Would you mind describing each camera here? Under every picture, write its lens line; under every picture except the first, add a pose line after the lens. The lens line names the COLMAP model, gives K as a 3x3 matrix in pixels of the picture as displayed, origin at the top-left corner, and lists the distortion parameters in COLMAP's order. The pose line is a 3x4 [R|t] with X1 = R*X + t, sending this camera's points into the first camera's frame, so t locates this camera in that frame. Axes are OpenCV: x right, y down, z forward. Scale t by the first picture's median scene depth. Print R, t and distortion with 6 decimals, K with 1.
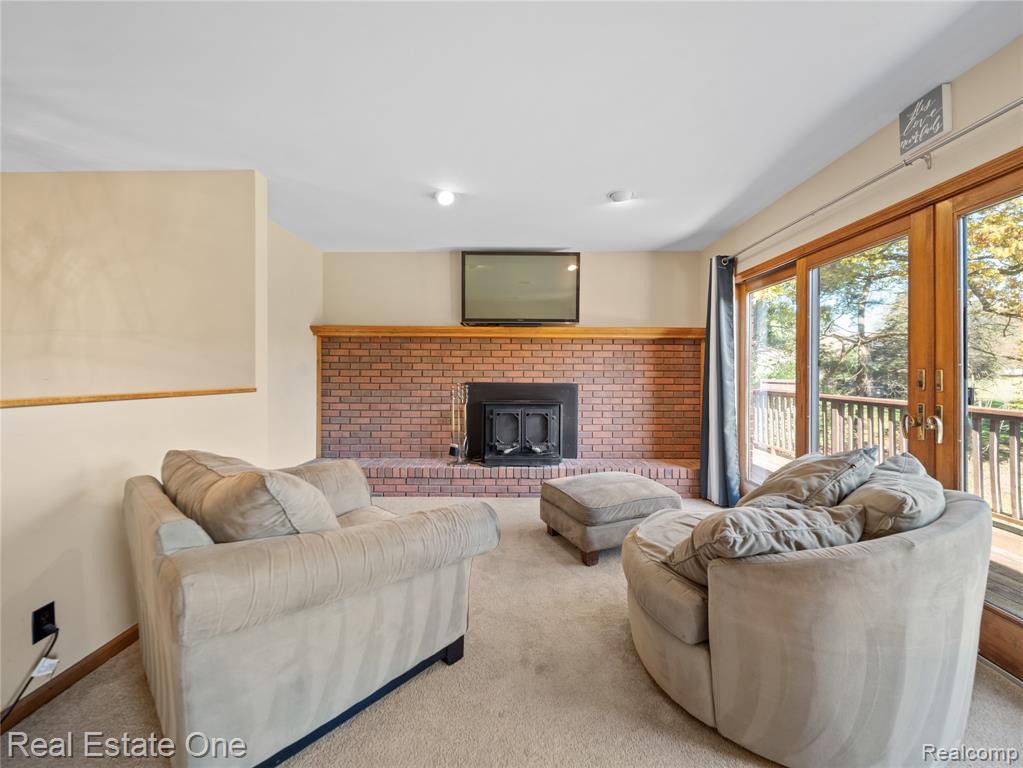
lens RADIAL K [[408.2, 0, 515.4], [0, 408.2, 365.3], [0, 0, 1]] dist [0.003805, 0.000568]
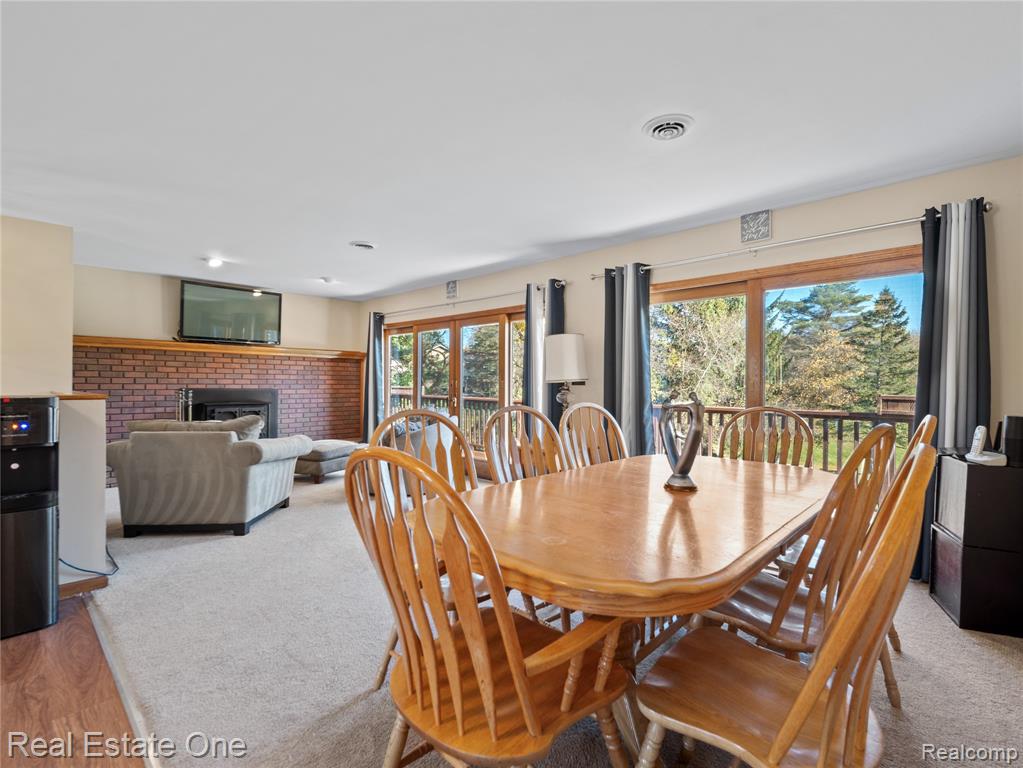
lens RADIAL K [[488.1, 0, 511.5], [0, 488.1, 396.0], [0, 0, 1]] dist [-0.000885, -0.000259]
pose [[0.693665, -0.017553, 0.720084, -0.480201], [-0.016264, 0.999066, 0.040021, -0.009340], [-0.720115, -0.039472, 0.692731, -0.690984]]
